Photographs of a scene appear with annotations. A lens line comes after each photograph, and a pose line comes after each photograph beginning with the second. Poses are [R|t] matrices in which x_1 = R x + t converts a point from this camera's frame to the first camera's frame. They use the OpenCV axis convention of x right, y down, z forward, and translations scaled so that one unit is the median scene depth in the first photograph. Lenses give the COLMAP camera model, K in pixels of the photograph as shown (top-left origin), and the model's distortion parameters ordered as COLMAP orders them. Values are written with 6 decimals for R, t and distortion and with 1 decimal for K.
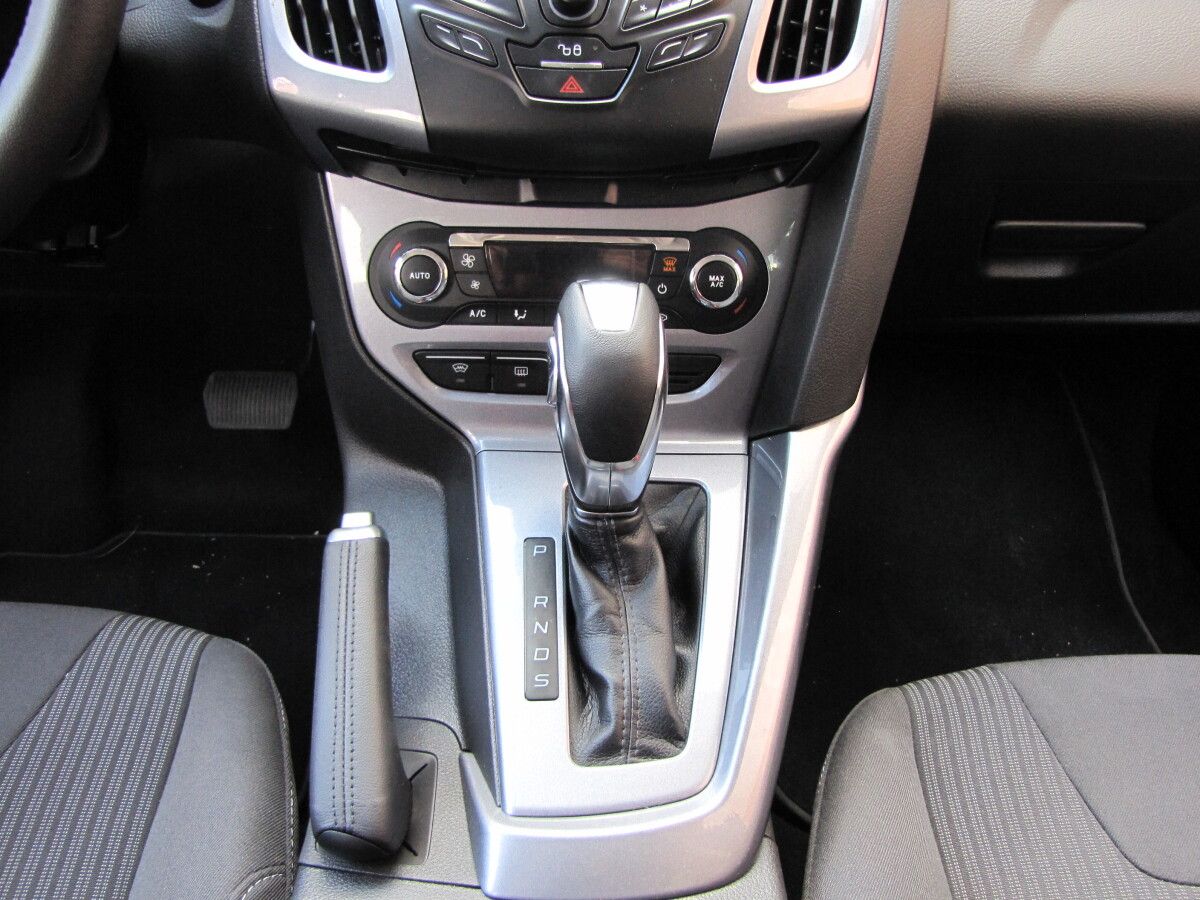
lens RADIAL K [[975.6, 0, 603.9], [0, 975.6, 443.3], [0, 0, 1]] dist [-0.105467, 0.016623]
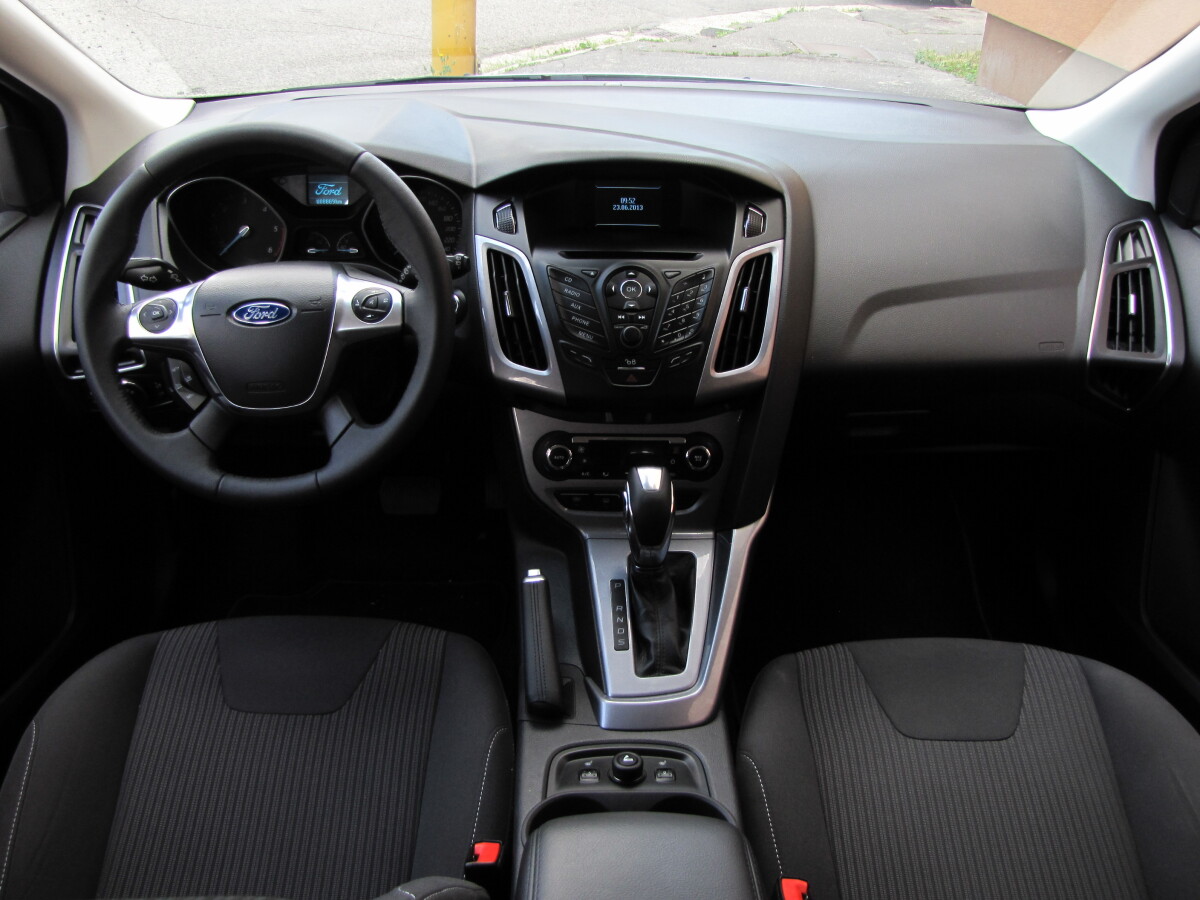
lens RADIAL K [[975.6, 0, 639.1], [0, 975.6, 449.9], [0, 0, 1]] dist [-0.105467, 0.016623]
pose [[0.999804, -0.009866, 0.017192, -0.051845], [0.010645, 0.998893, -0.045817, -0.091616], [-0.016721, 0.045991, 0.998802, -1.171773]]
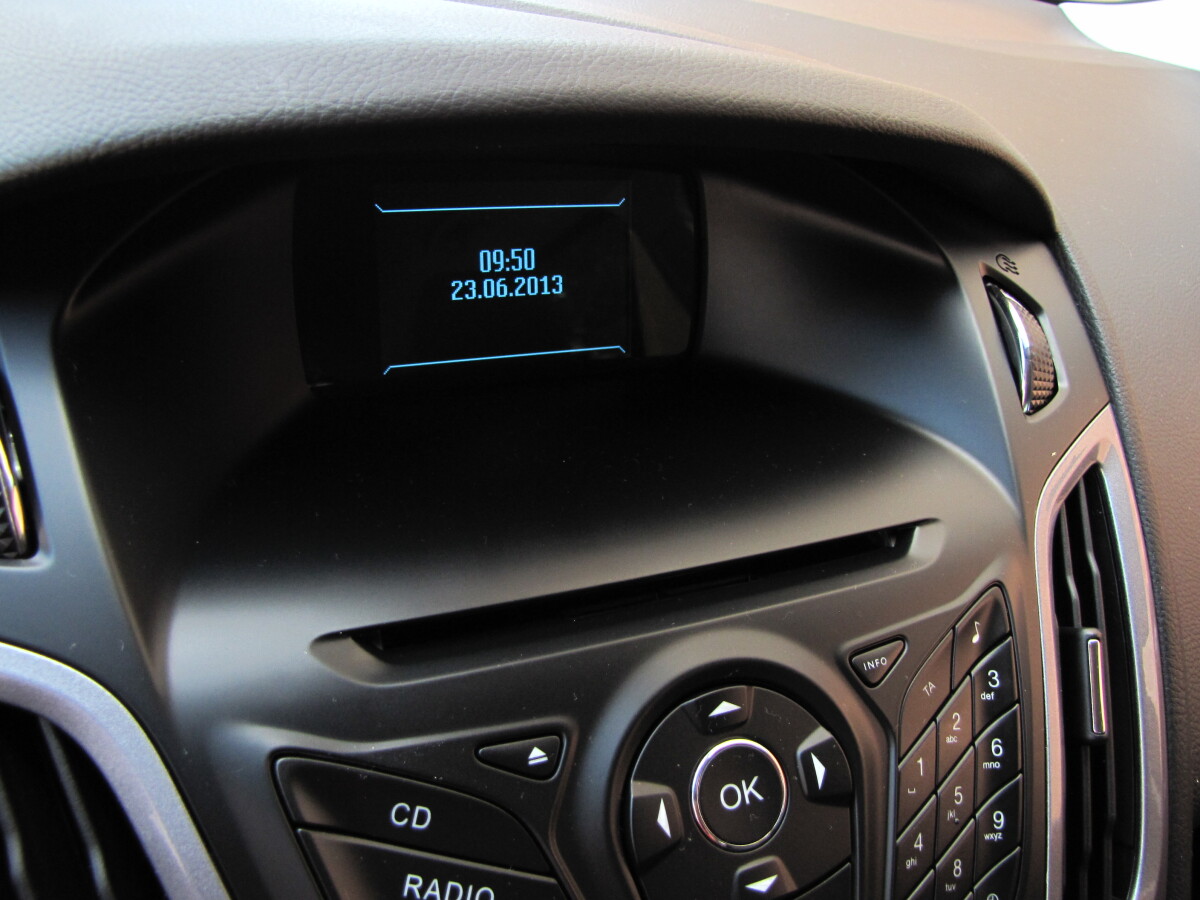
lens RADIAL K [[975.6, 0, 597.2], [0, 975.6, 451.9], [0, 0, 1]] dist [-0.105467, 0.016623]
pose [[0.912333, -0.134098, 0.386867, -0.223835], [0.118526, 0.990889, 0.063952, -0.716537], [-0.391918, -0.012492, 0.919915, 0.576877]]
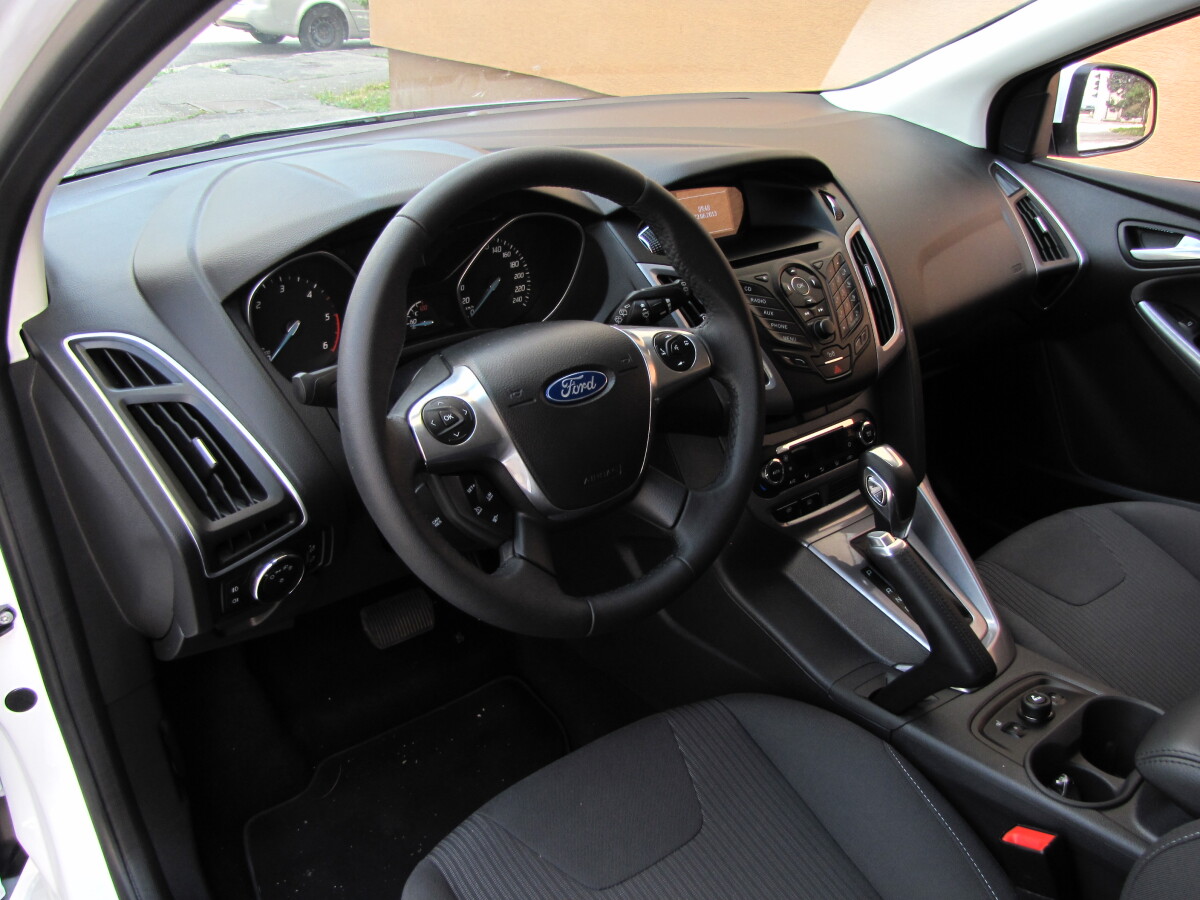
lens RADIAL K [[975.6, 0, 605.1], [0, 975.6, 453.4], [0, 0, 1]] dist [-0.105467, 0.016623]
pose [[0.802691, -0.291697, 0.520192, -1.572030], [0.335699, 0.941915, 0.010173, -0.359349], [-0.492943, 0.166462, 0.853989, -0.598779]]
